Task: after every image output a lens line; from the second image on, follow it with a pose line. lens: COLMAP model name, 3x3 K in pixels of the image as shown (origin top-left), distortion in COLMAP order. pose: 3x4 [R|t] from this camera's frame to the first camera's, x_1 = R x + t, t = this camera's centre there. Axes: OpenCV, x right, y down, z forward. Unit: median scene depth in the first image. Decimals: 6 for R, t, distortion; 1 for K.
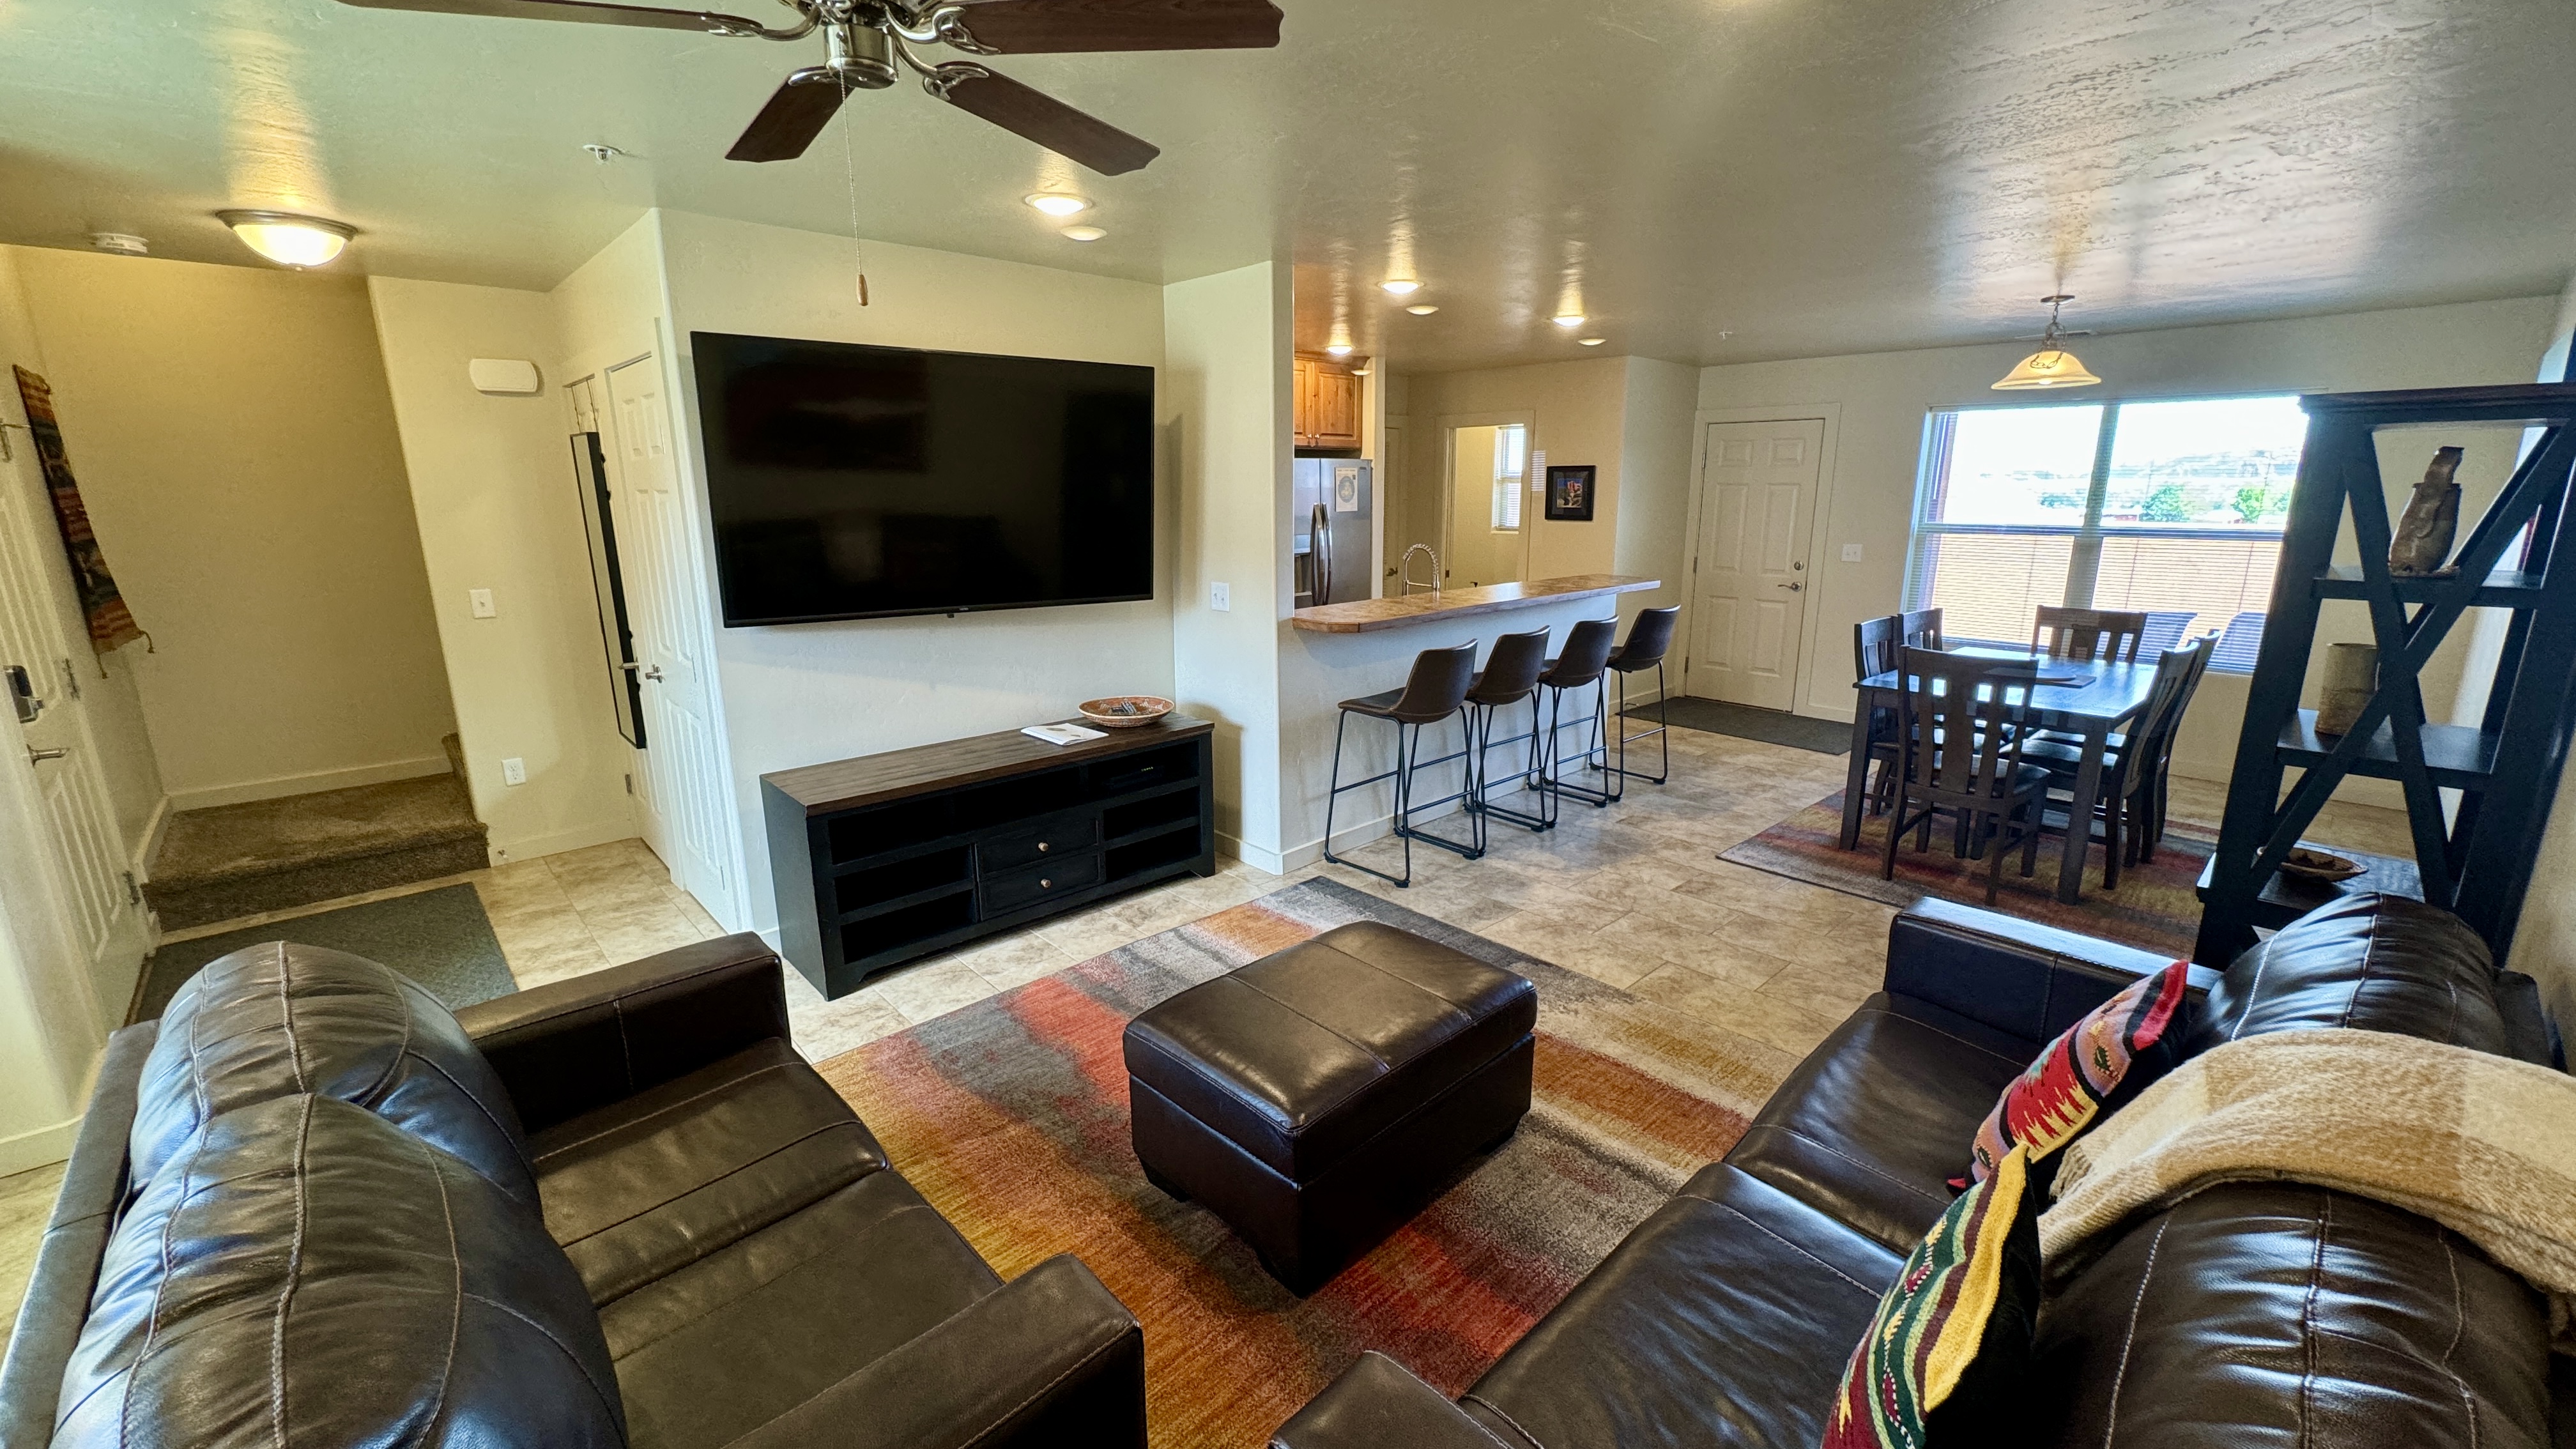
lens RADIAL K [[1029.6, 0, 1272.7], [0, 1029.6, 726.1], [0, 0, 1]] dist [-0.002969, -0.001048]
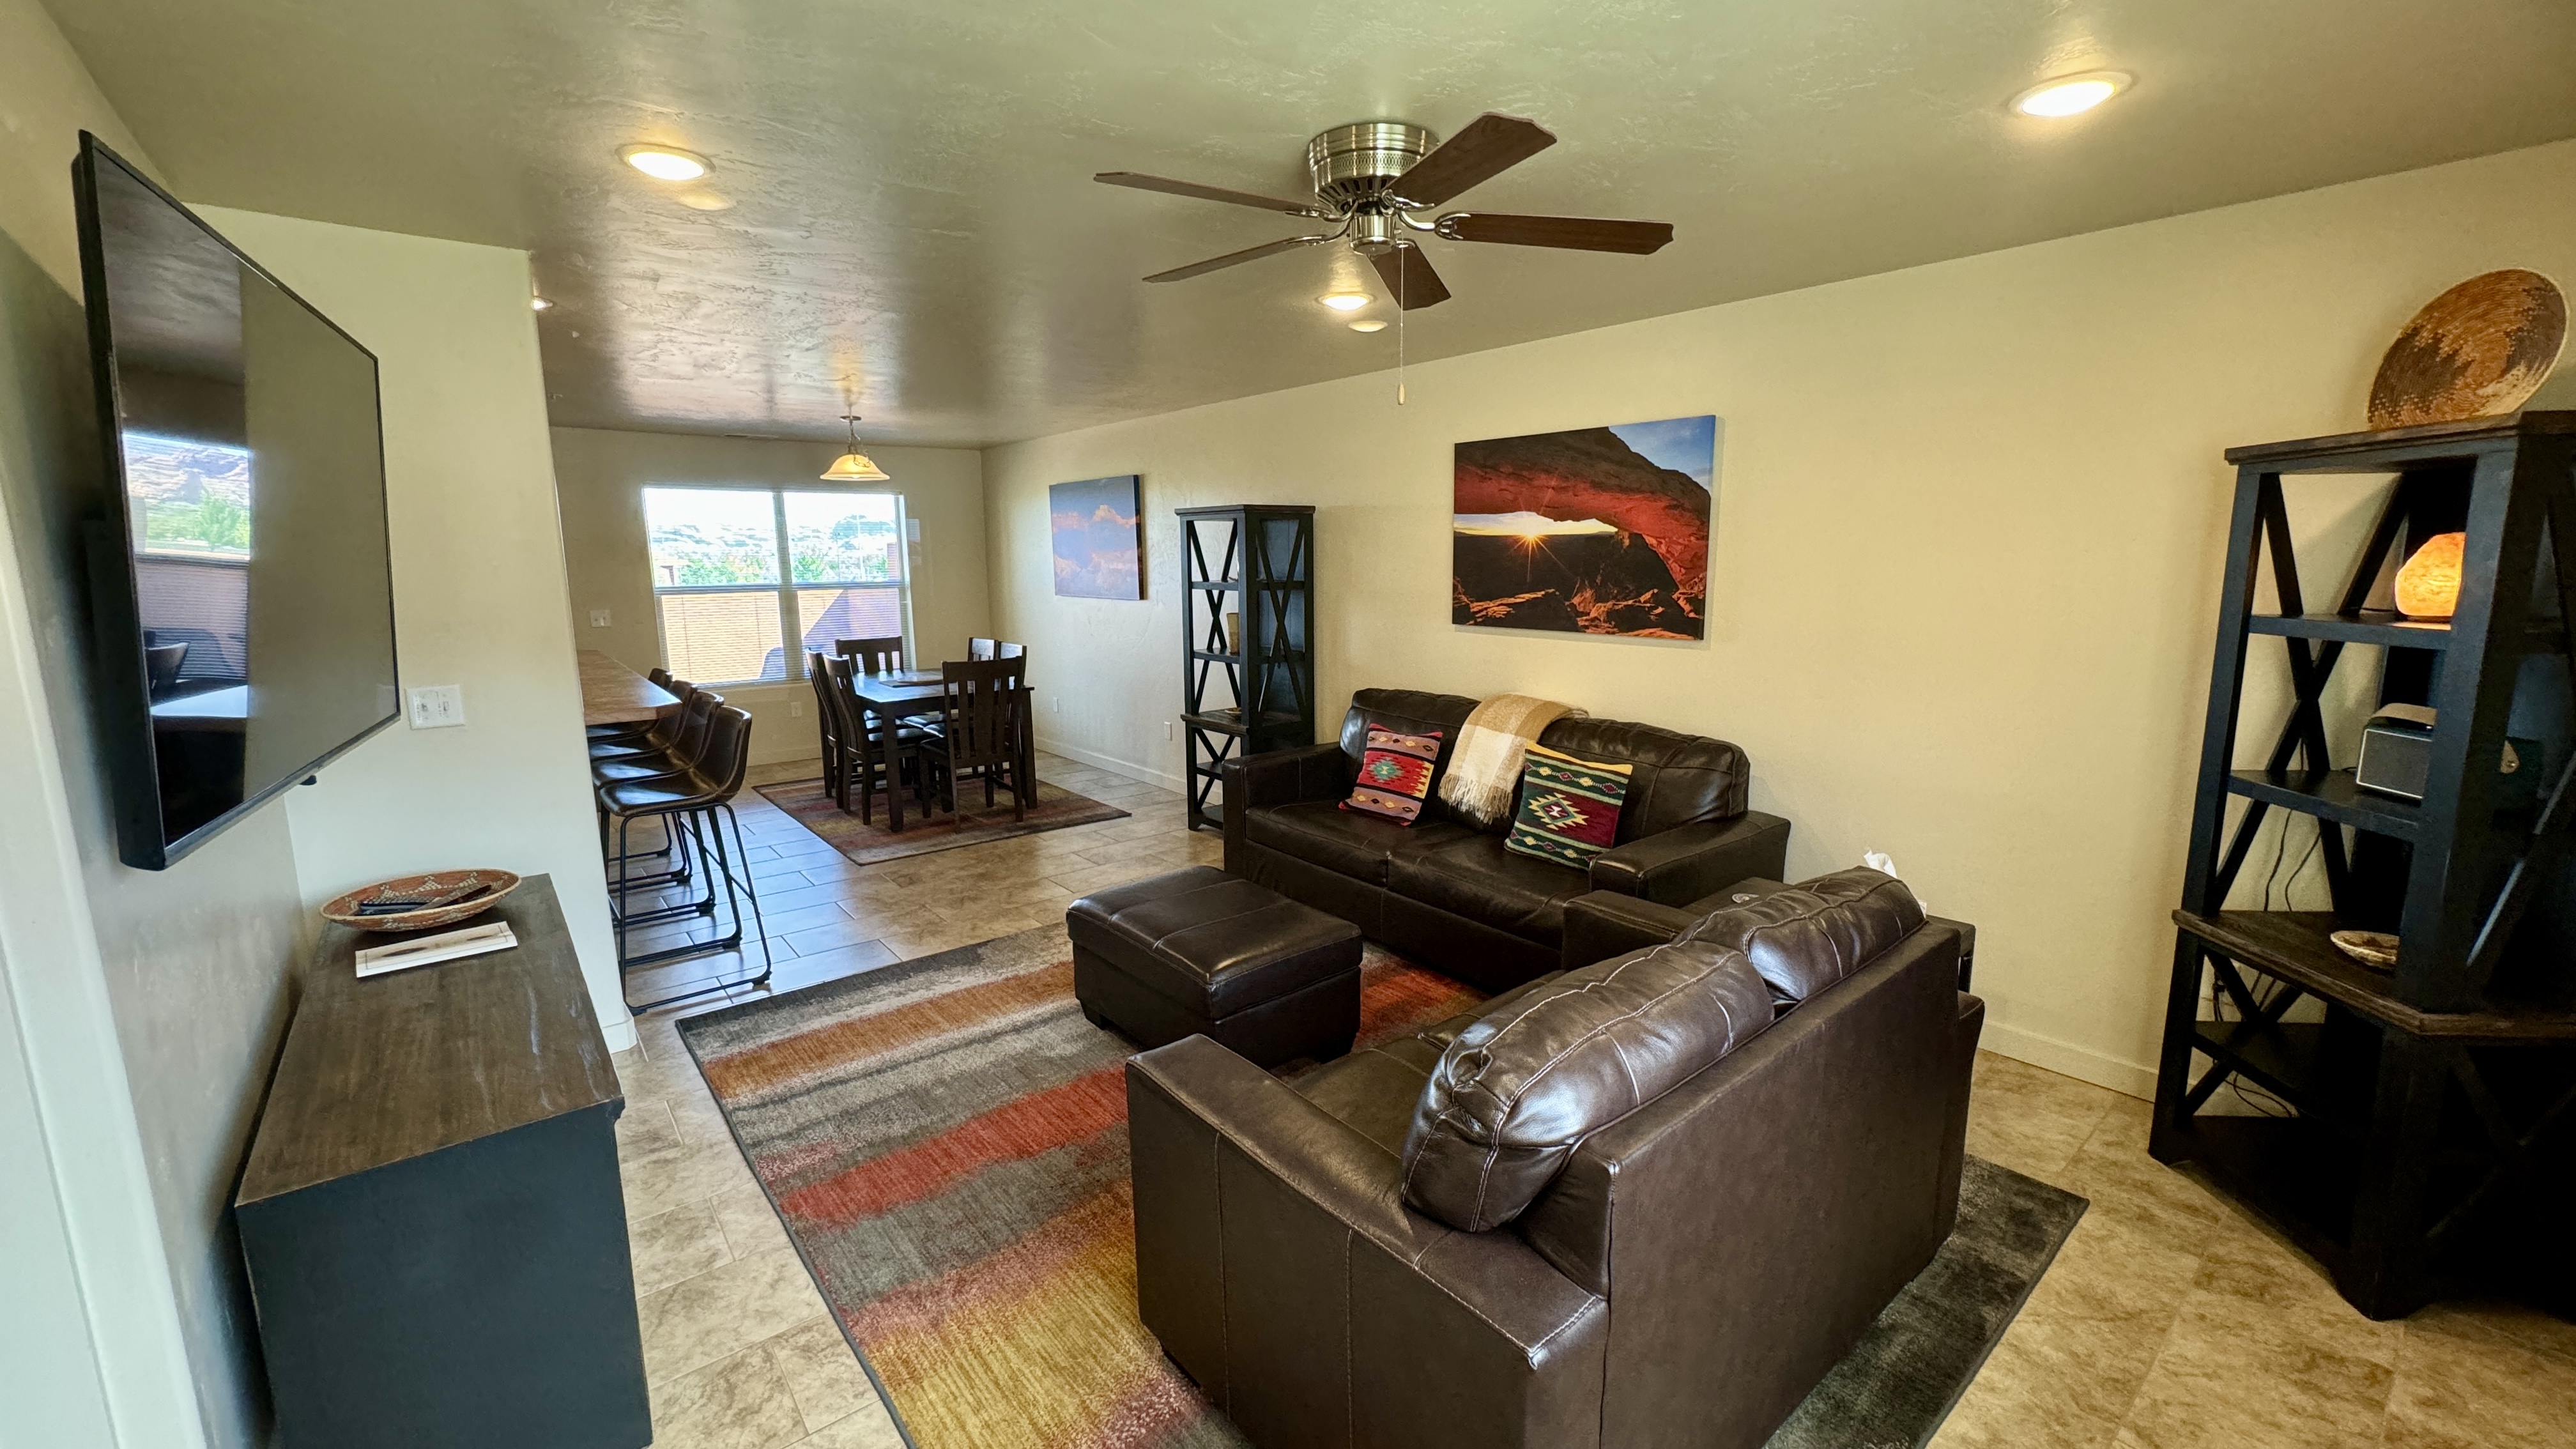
lens RADIAL K [[1029.6, 0, 1291.7], [0, 1029.6, 728.9], [0, 0, 1]] dist [-0.002969, -0.001048]
pose [[0.056316, -0.163197, 0.984985, -0.586157], [0.233378, 0.961372, 0.145941, -0.067035], [-0.970754, 0.221655, 0.092227, 0.348480]]
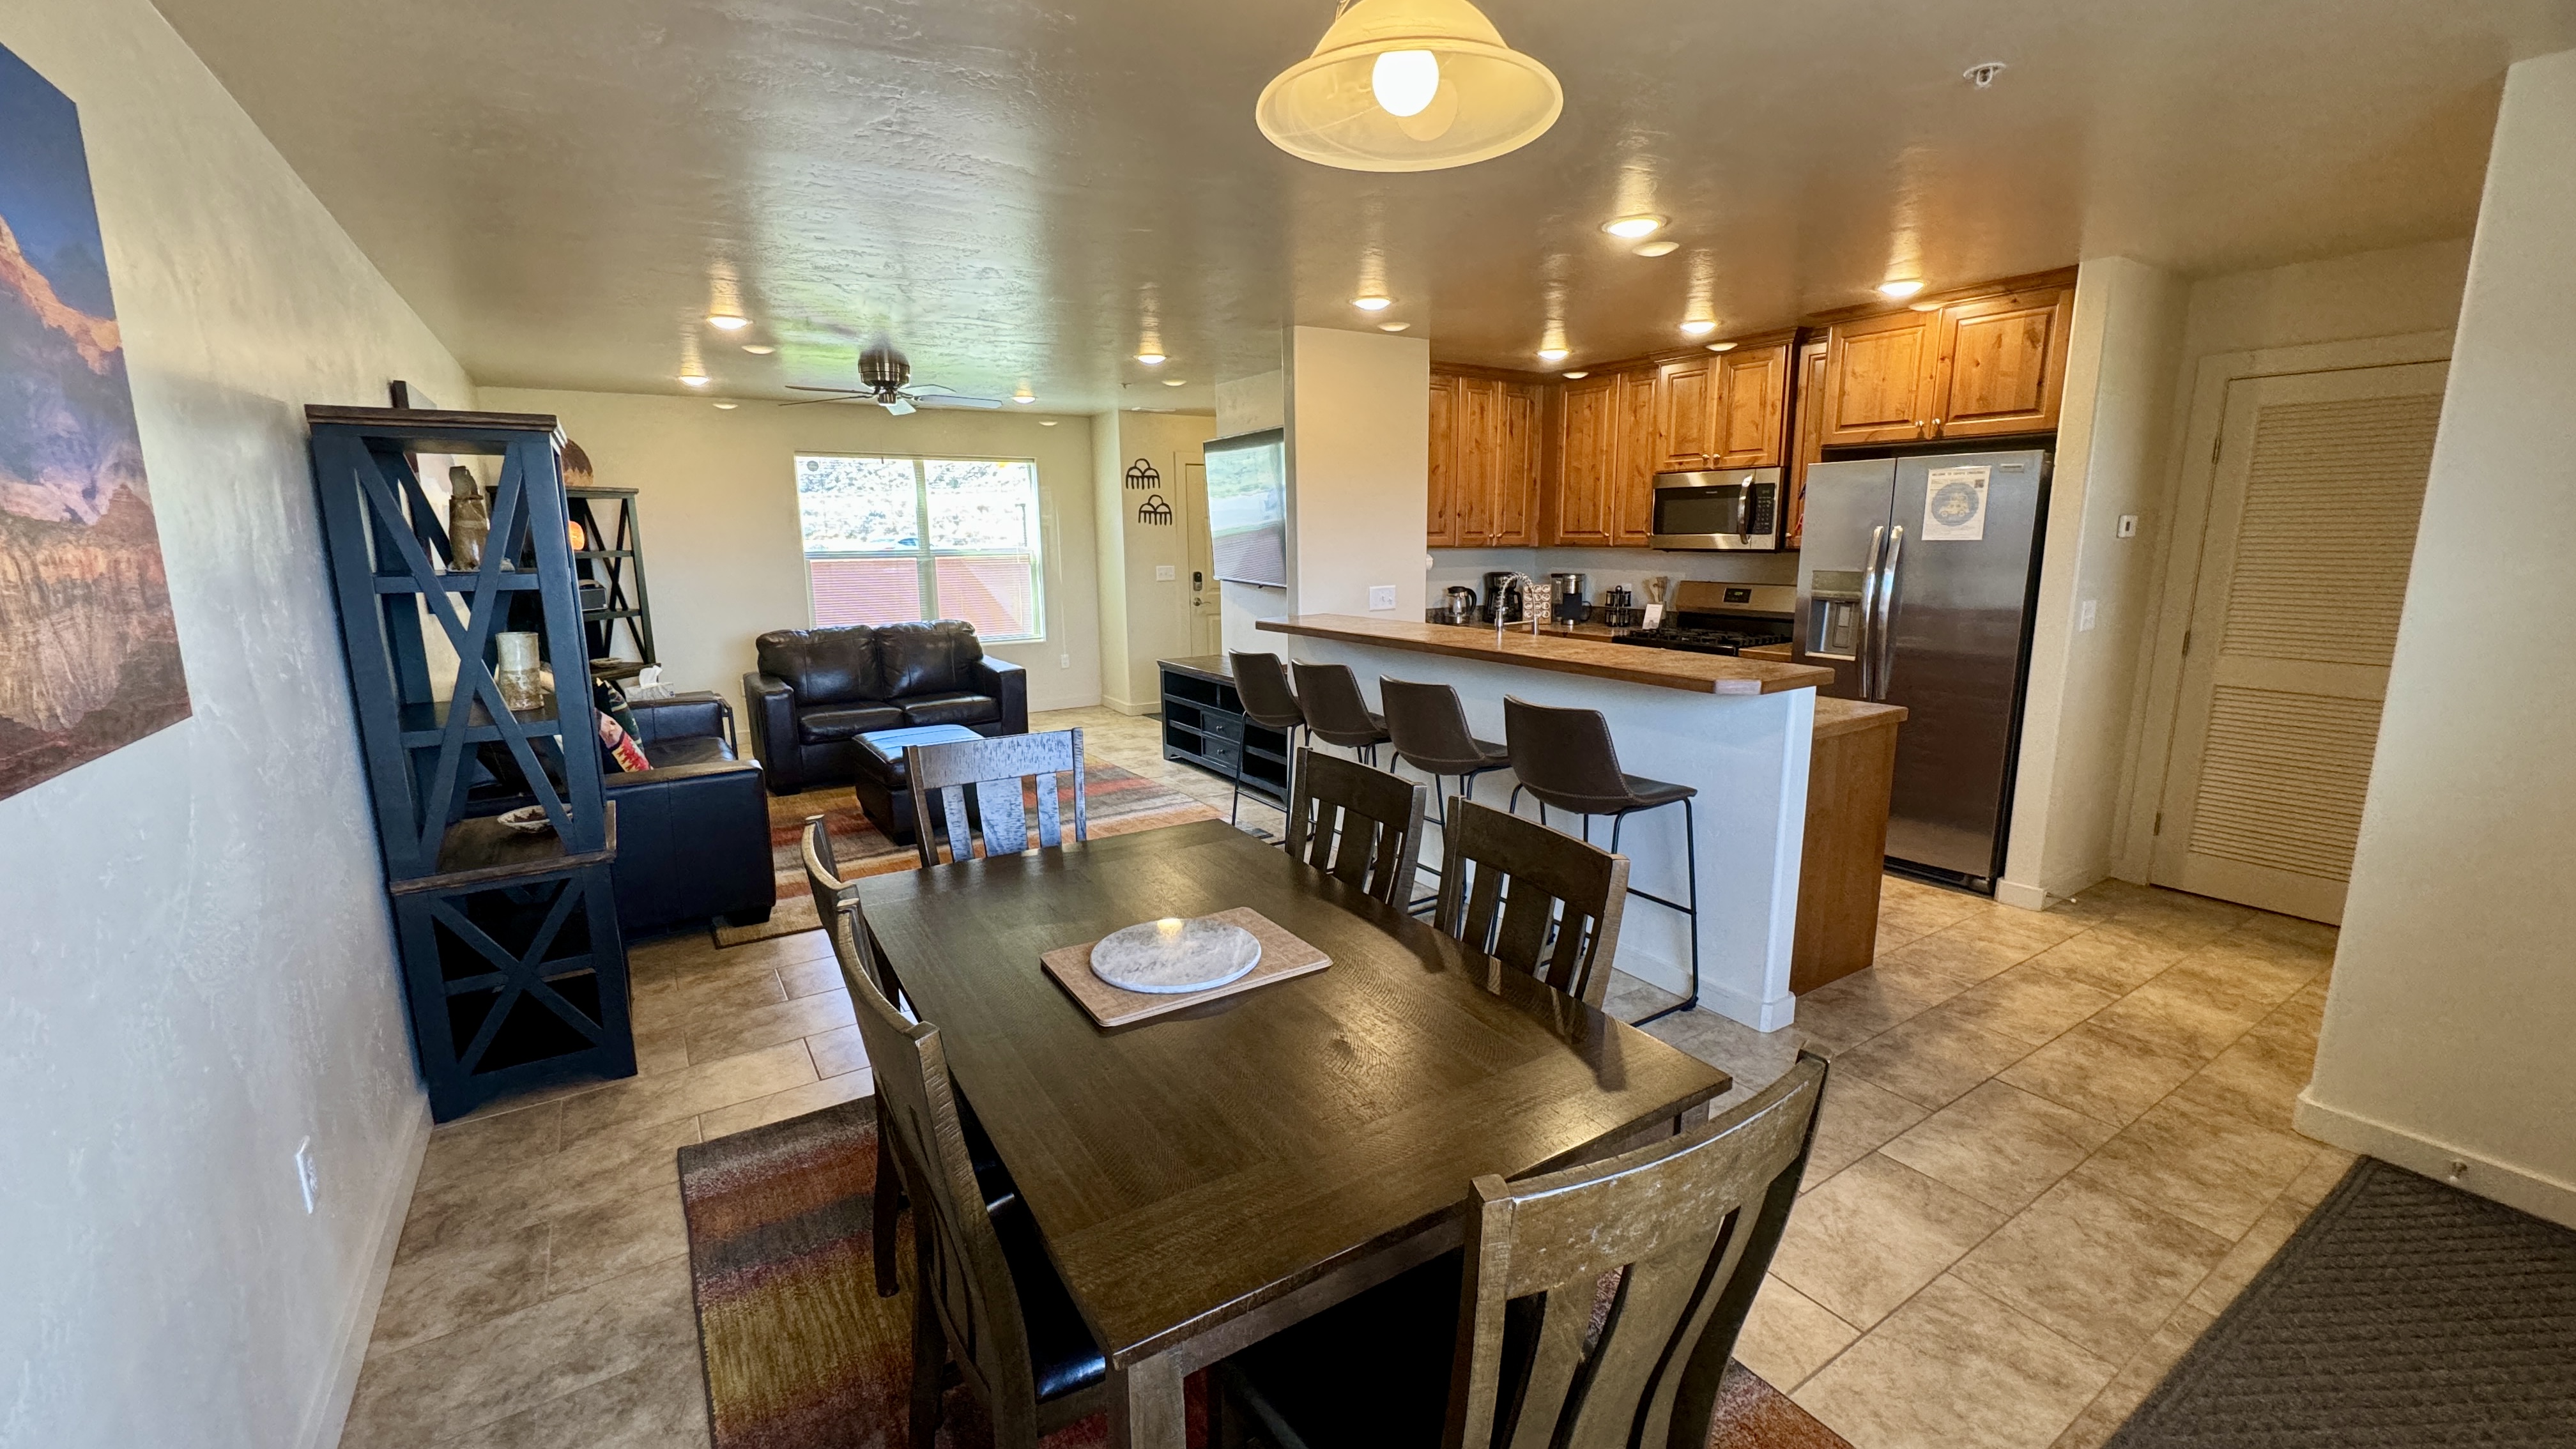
lens RADIAL K [[1029.6, 0, 1295.3], [0, 1029.6, 723.4], [0, 0, 1]] dist [-0.002969, -0.001048]
pose [[-0.166891, 0.188375, -0.967813, 1.000388], [-0.216994, 0.950496, 0.222423, -0.210392], [0.961801, 0.247130, -0.117753, 0.973438]]
